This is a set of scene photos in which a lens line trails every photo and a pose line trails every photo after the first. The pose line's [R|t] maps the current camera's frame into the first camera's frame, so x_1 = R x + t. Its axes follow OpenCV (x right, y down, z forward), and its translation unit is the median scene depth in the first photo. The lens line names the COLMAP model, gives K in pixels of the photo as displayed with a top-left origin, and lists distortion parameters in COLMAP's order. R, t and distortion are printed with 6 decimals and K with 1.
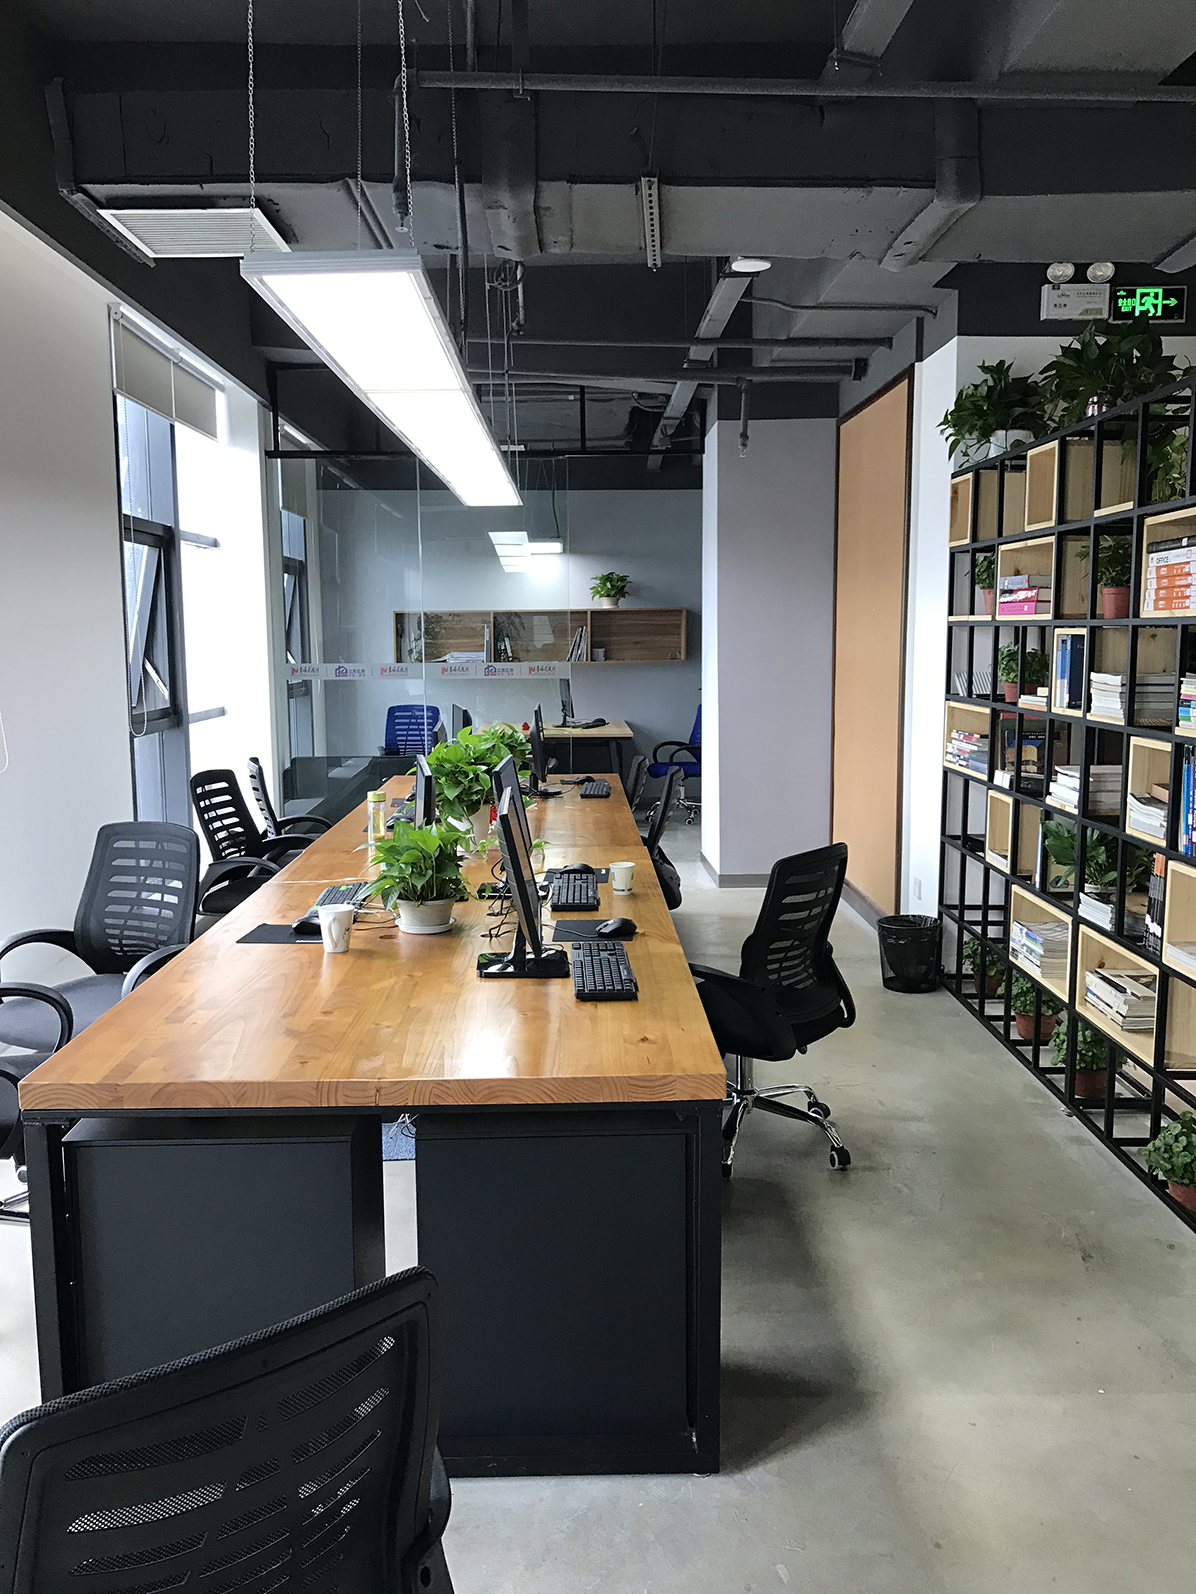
lens RADIAL K [[1319.7, 0, 598.0], [0, 1319.7, 825.3], [0, 0, 1]] dist [0.000794, -0.000878]
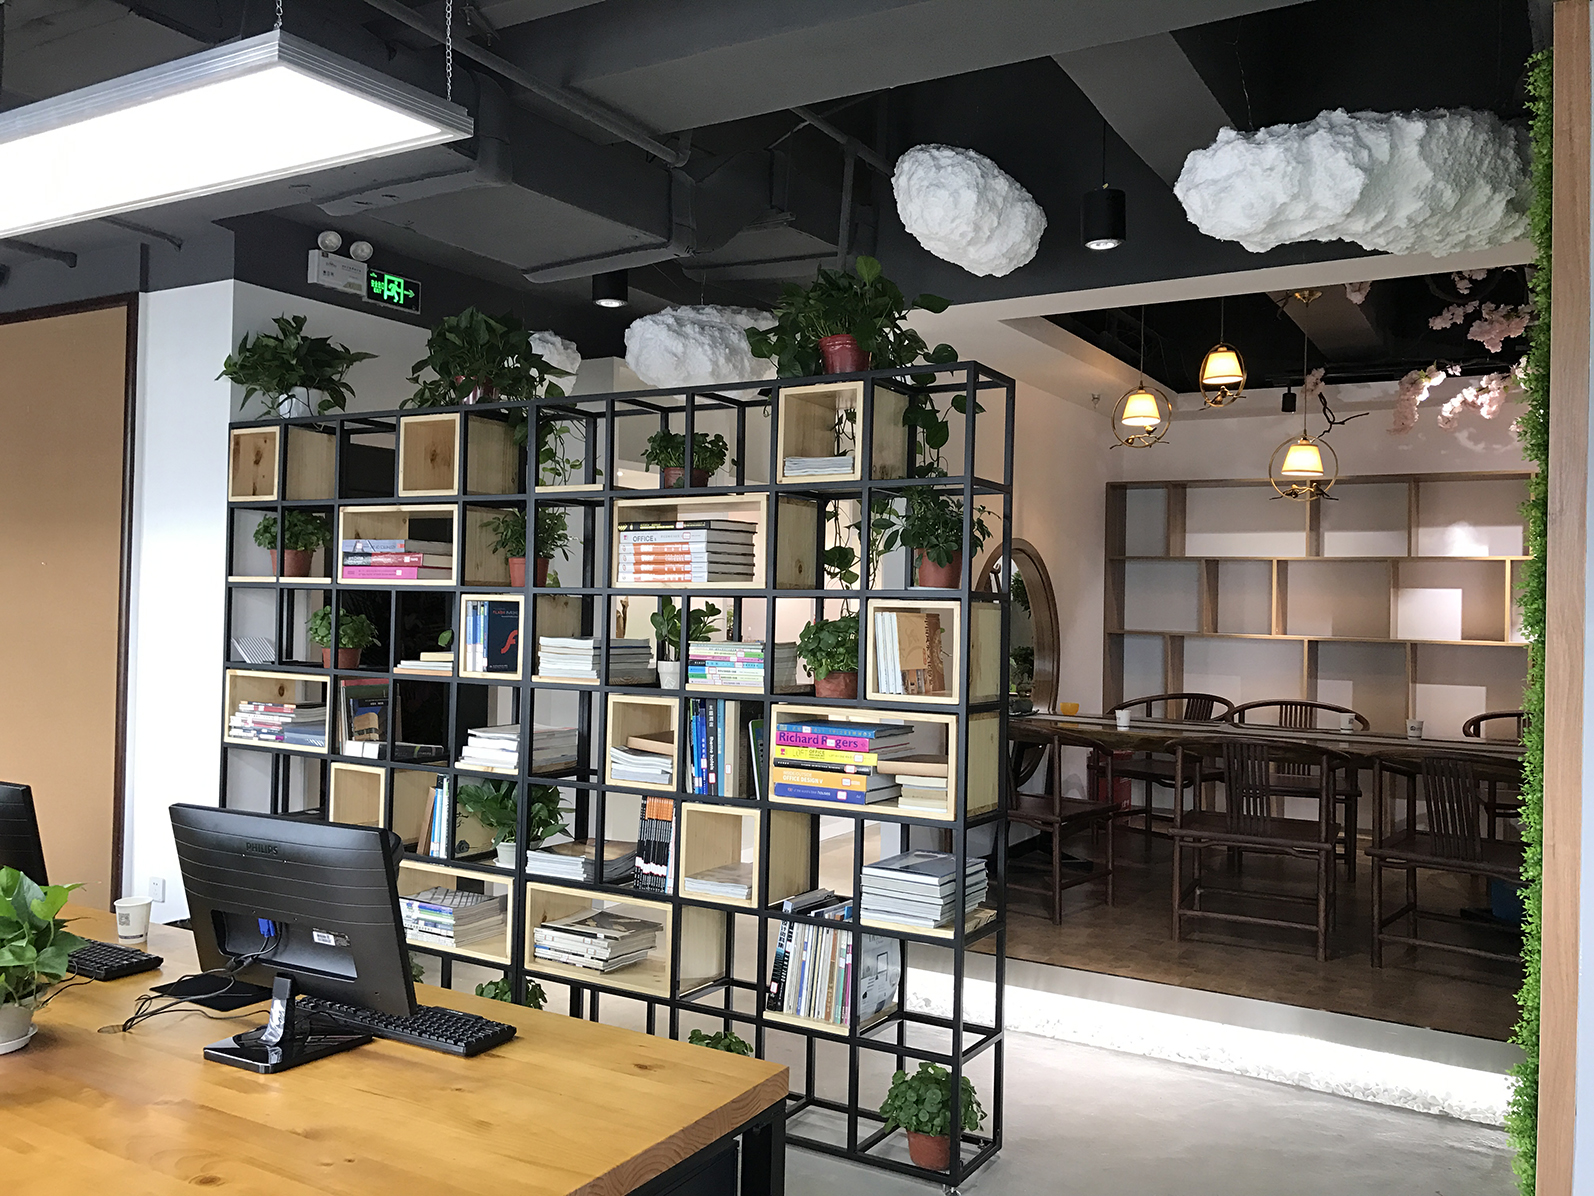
lens RADIAL K [[1318.1, 0, 797.0], [0, 1318.1, 598.0], [0, 0, 1]] dist [0.097924, -0.153636]
pose [[0.527135, 0.018828, 0.849573, -0.322130], [0.102537, 0.991041, -0.085584, -0.026949], [-0.843573, 0.132227, 0.520481, 0.208393]]
